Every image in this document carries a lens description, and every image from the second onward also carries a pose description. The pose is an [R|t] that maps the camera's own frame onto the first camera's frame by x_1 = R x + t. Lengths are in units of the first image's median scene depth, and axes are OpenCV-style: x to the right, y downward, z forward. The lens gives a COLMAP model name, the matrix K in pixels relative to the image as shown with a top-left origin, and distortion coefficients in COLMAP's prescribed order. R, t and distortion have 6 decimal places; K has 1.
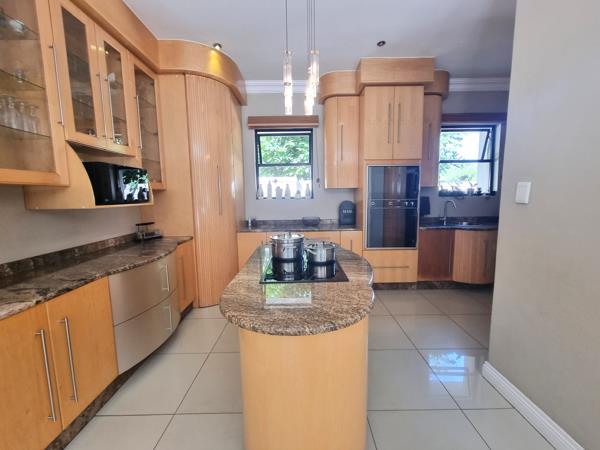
lens RADIAL K [[245.5, 0, 300.7], [0, 245.5, 222.2], [0, 0, 1]] dist [0.001463, 0.000188]
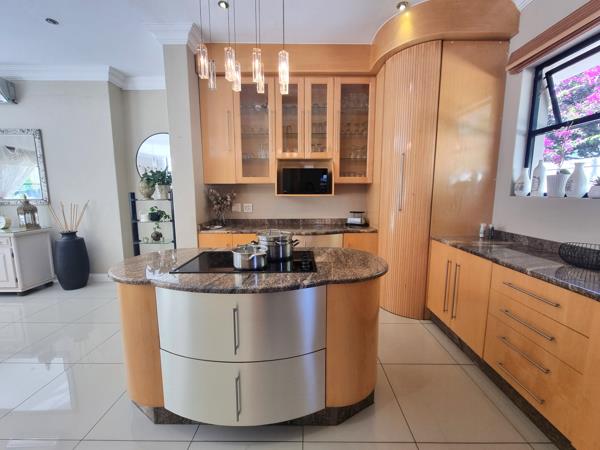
lens RADIAL K [[245.5, 0, 300.7], [0, 245.5, 222.2], [0, 0, 1]] dist [0.001463, 0.000188]
pose [[-0.006130, 0.146661, -0.989168, 0.519039], [-0.105045, 0.983619, 0.146490, -0.084285], [0.994449, 0.104805, 0.009377, 0.666399]]
